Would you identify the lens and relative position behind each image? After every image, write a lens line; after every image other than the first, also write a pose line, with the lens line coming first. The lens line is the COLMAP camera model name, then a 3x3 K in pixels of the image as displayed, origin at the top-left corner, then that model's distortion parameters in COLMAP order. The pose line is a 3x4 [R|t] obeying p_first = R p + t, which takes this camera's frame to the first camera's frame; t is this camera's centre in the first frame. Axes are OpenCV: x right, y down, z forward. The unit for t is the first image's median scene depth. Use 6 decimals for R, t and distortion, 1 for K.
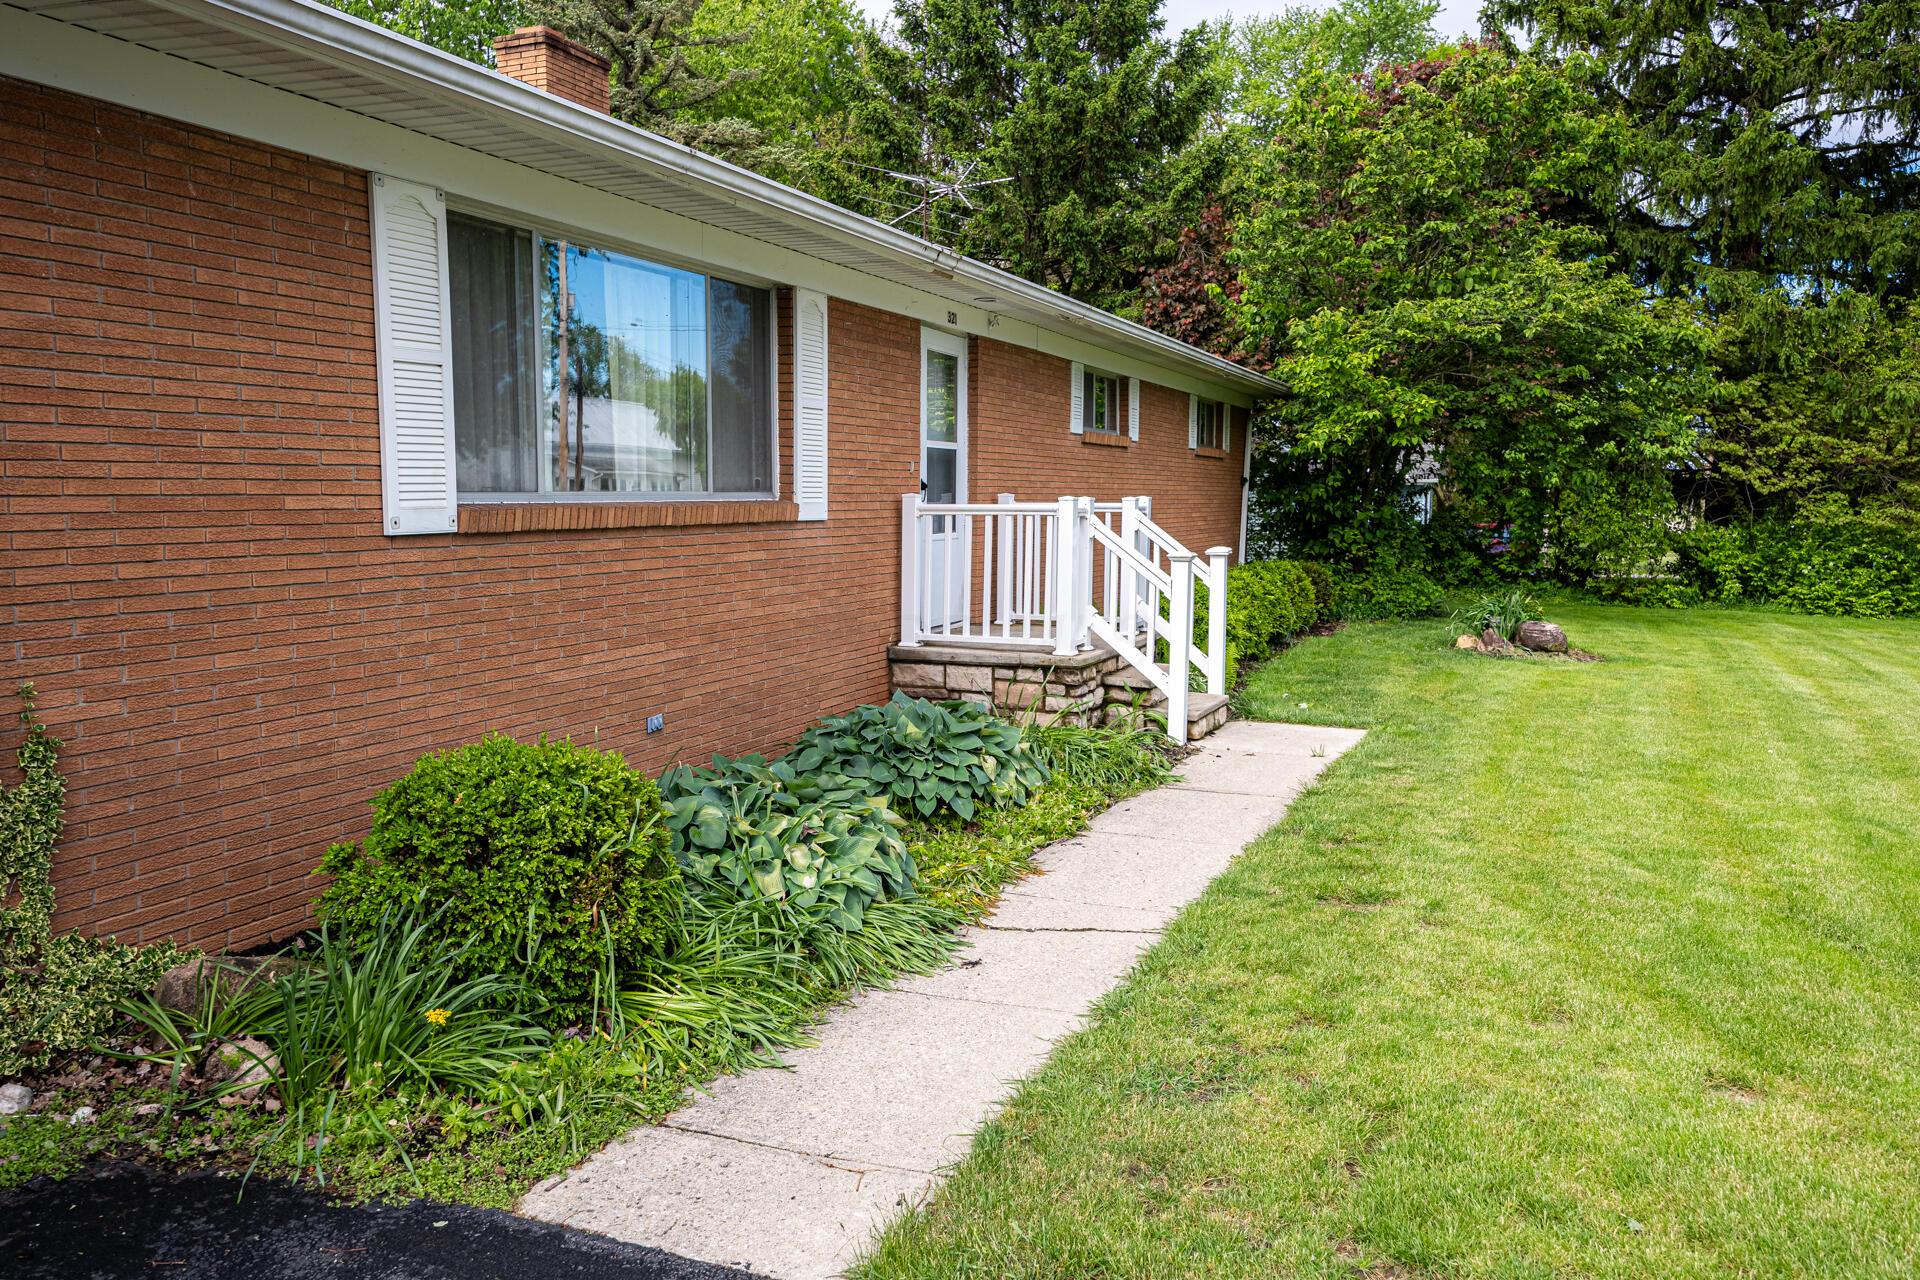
lens RADIAL K [[1461.9, 0, 960.0], [0, 1461.9, 640.0], [0, 0, 1]] dist [-0.049234, -0.000876]
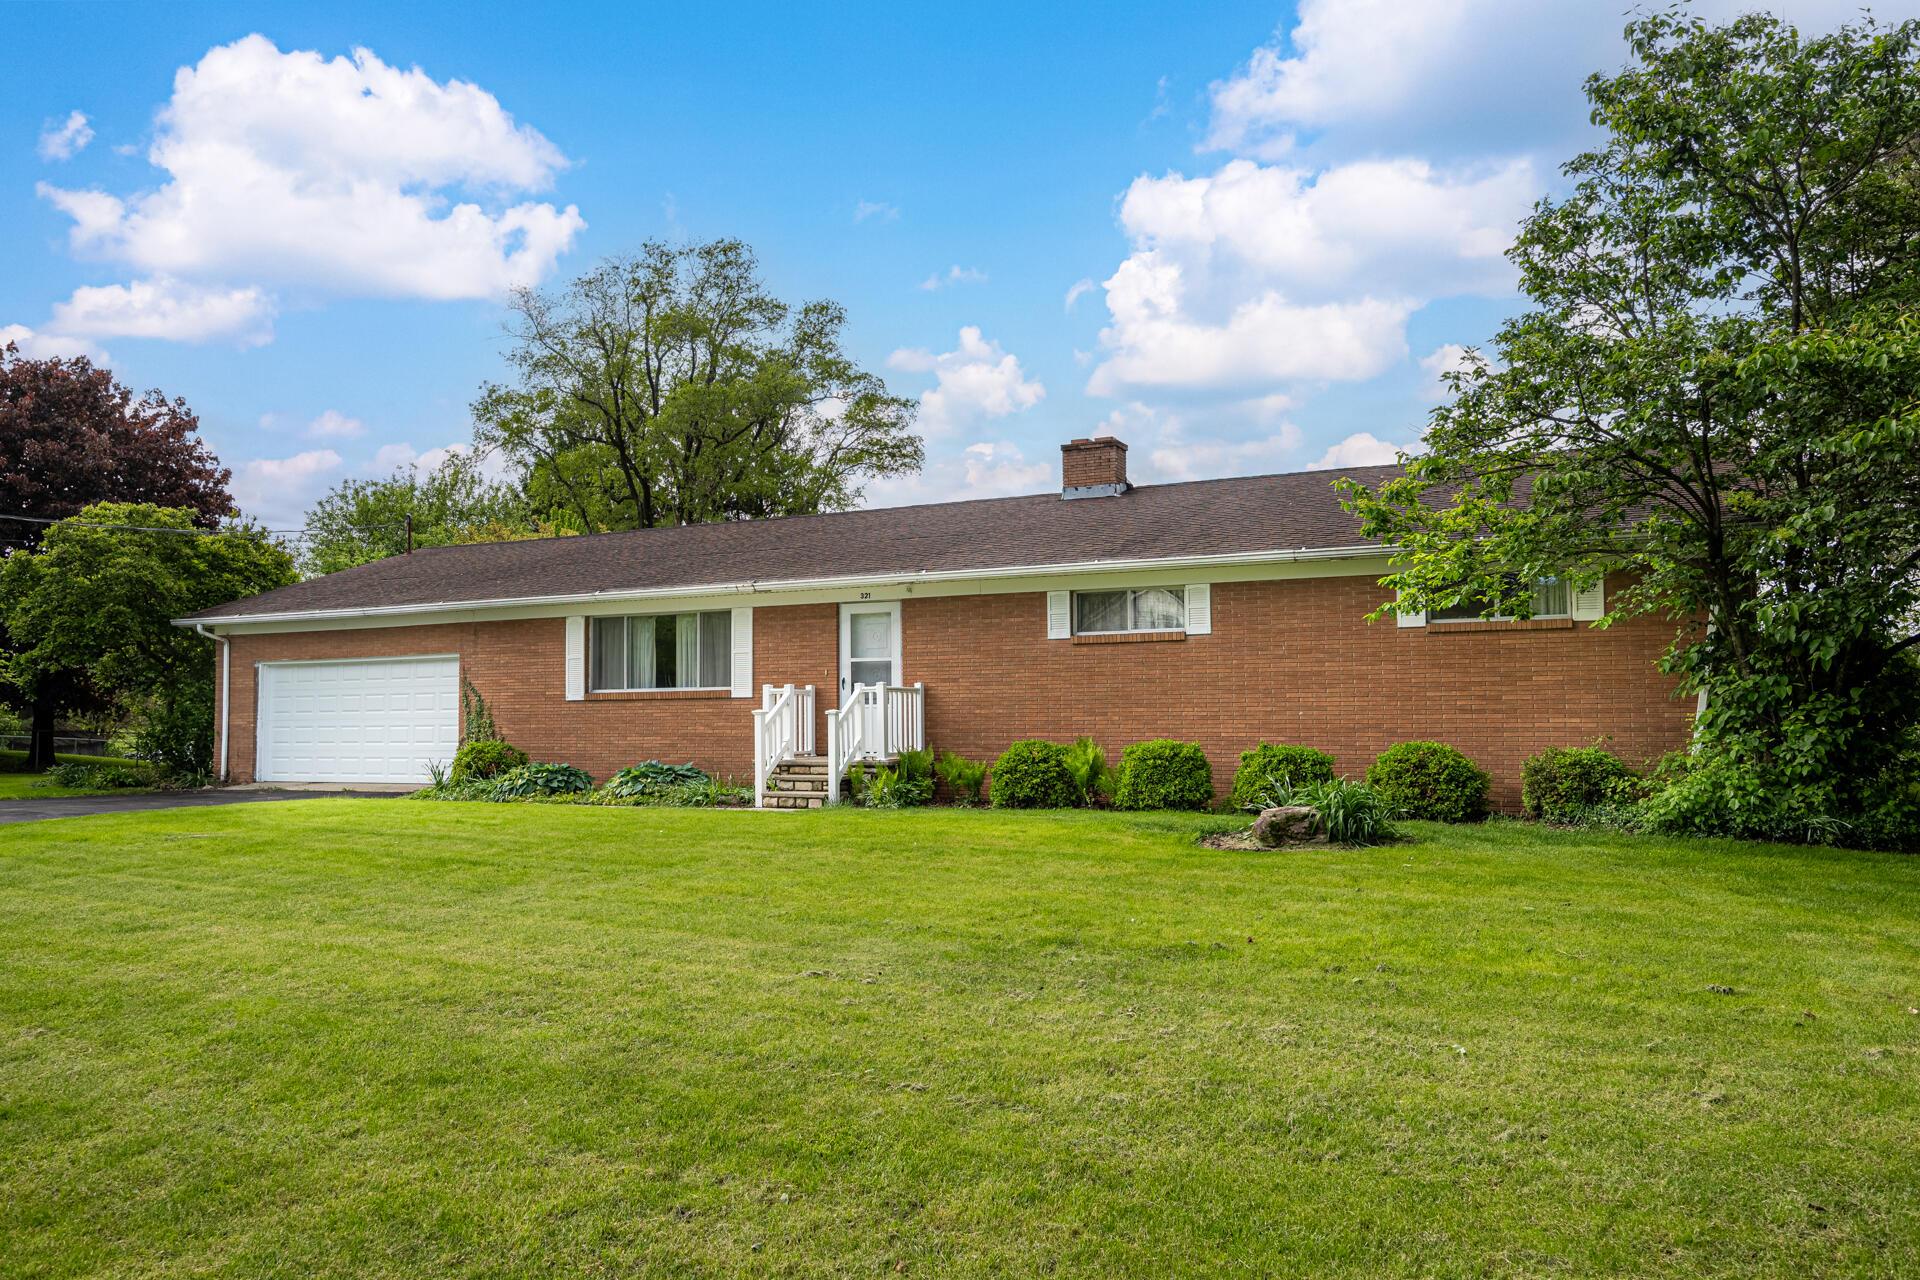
lens RADIAL K [[1311.0, 0, 960.0], [0, 1311.0, 640.0], [0, 0, 1]] dist [-0.006828, -0.000919]
pose [[-0.053025, -0.043932, -0.997626, 2.166171], [-0.081353, 0.995901, -0.039532, -0.123669], [0.995274, 0.079064, -0.056381, 1.516286]]
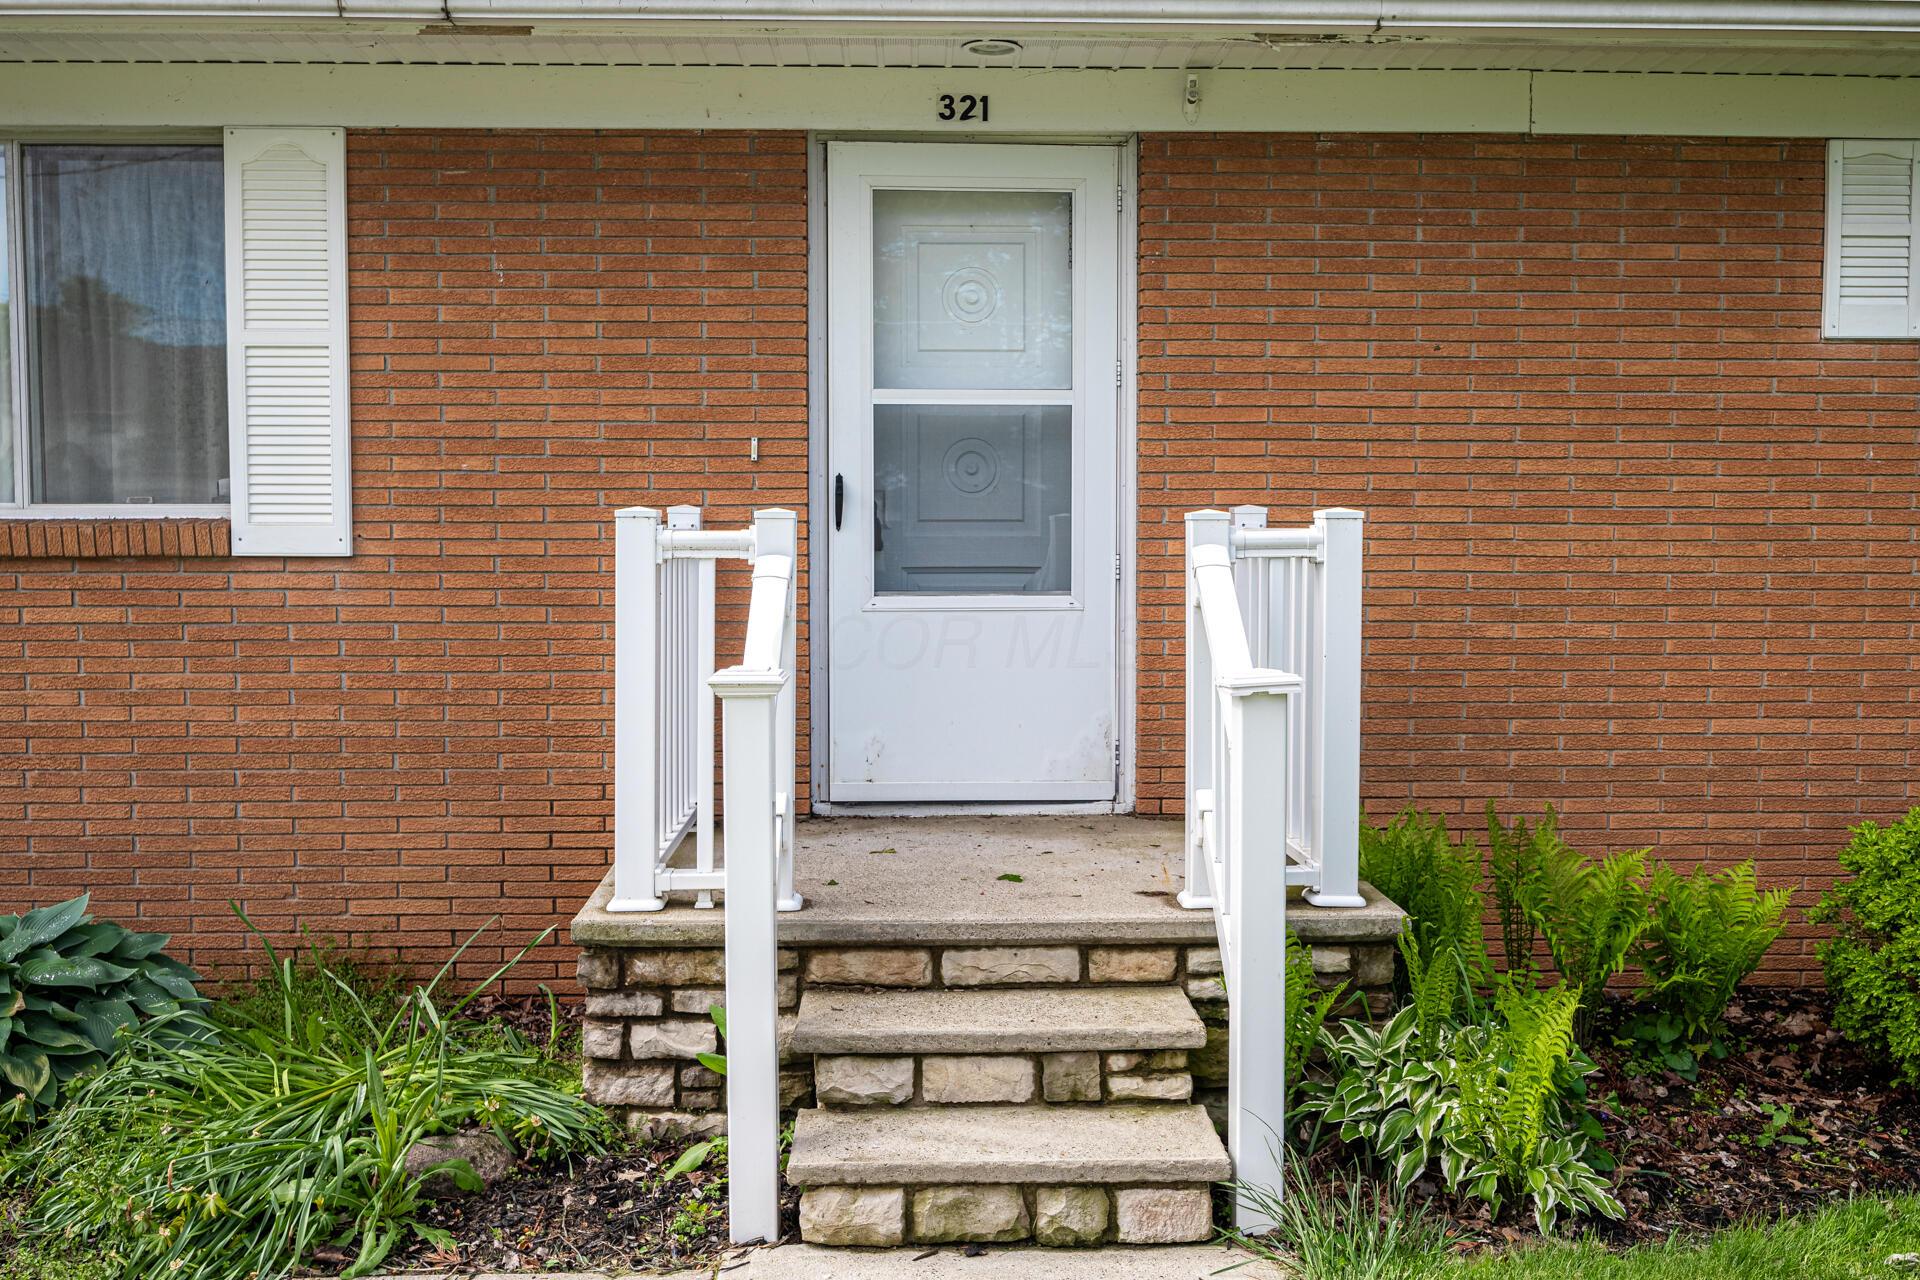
lens RADIAL K [[1829.8, 0, 960.0], [0, 1829.8, 640.0], [0, 0, 1]] dist [0.017448, 0.012372]
pose [[0.413056, 0.078041, -0.907356, 0.620136], [-0.089506, 0.994977, 0.044831, -0.104967], [0.906297, 0.062696, 0.417966, 0.957670]]
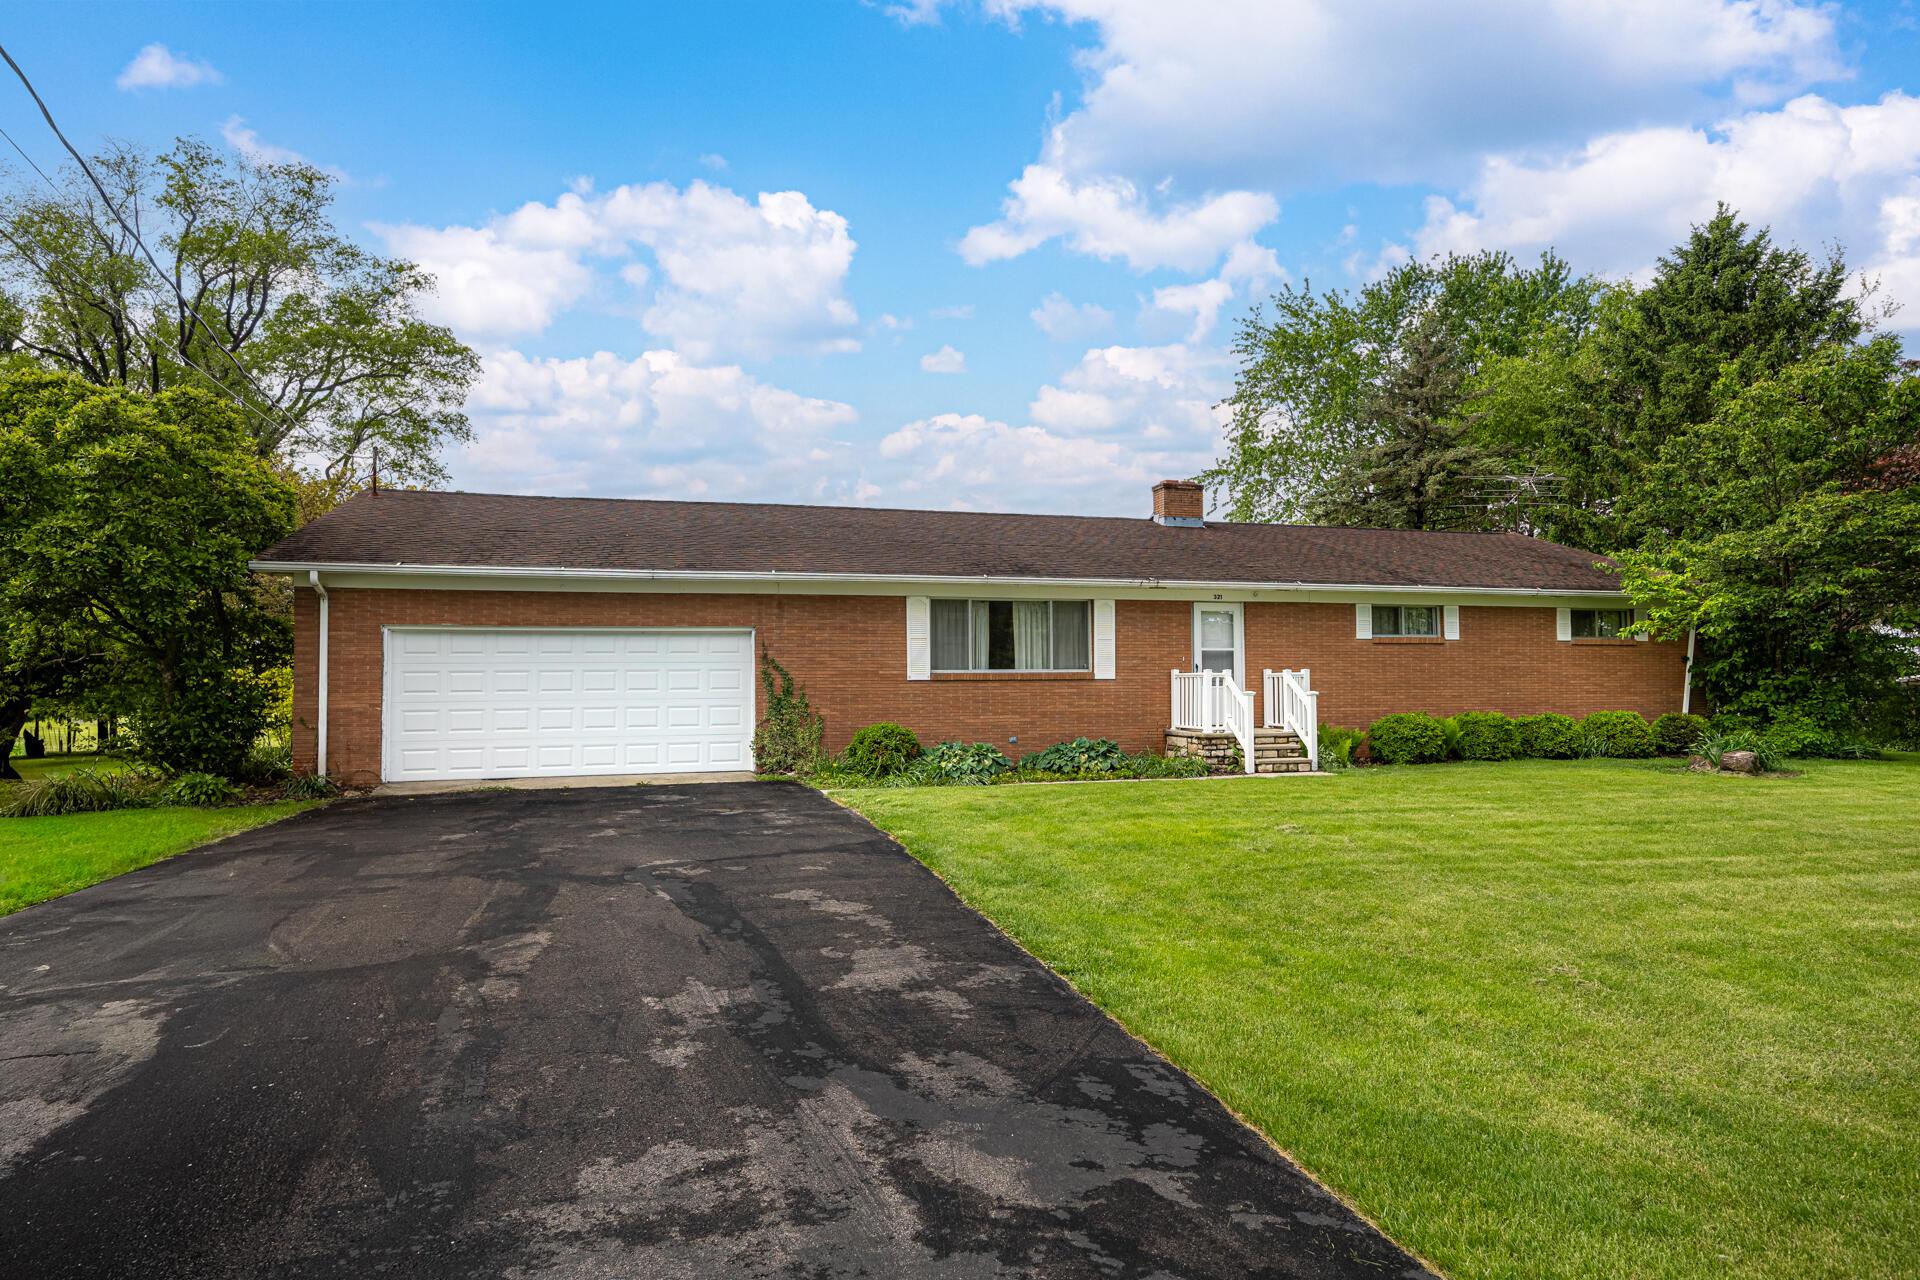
lens RADIAL K [[1078.9, 0, 960.0], [0, 1078.9, 640.0], [0, 0, 1]] dist [0.002344, 0.000164]
pose [[0.617394, -0.020754, -0.786380, 1.394040], [-0.074218, 0.993656, -0.084494, 0.041040], [0.783145, 0.110529, 0.611937, -0.517695]]
